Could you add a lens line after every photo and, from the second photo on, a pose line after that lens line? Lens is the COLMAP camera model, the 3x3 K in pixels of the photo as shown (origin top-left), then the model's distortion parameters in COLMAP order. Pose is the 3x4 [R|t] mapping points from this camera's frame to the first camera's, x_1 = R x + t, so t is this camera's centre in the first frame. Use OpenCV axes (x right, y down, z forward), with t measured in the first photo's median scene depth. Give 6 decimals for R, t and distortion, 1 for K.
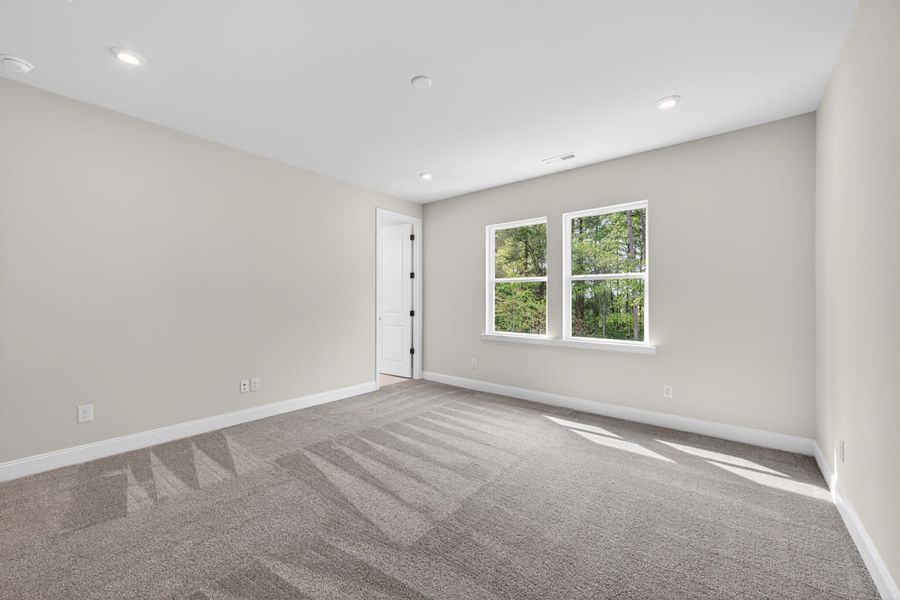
lens RADIAL K [[370.4, 0, 451.4], [0, 370.4, 296.9], [0, 0, 1]] dist [0.018189, -0.000084]
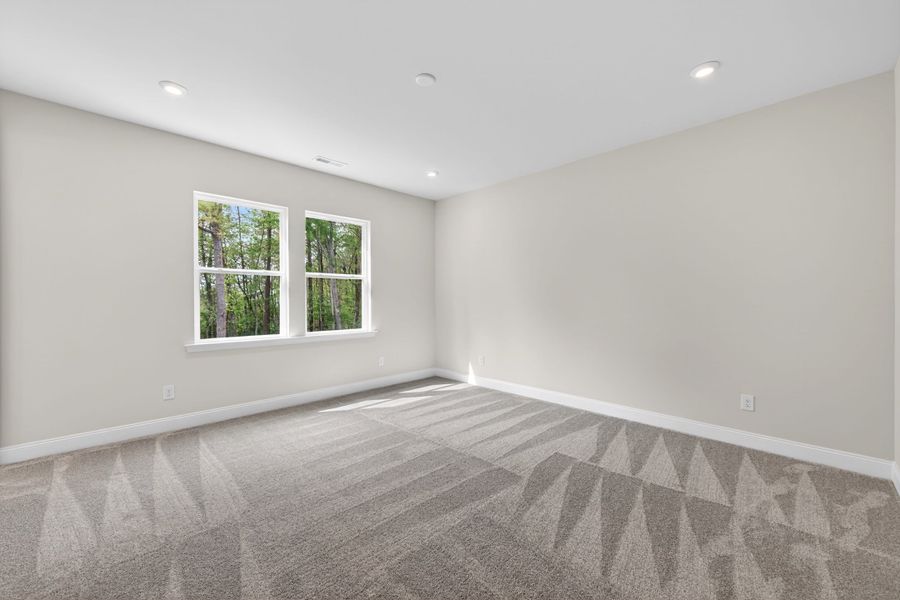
lens RADIAL K [[370.4, 0, 451.0], [0, 370.4, 300.9], [0, 0, 1]] dist [0.018189, -0.000084]
pose [[0.086231, -0.011934, 0.996204, -0.748098], [-0.011358, 0.999851, 0.012961, 0.002900], [-0.996210, -0.012432, 0.086083, 0.583081]]
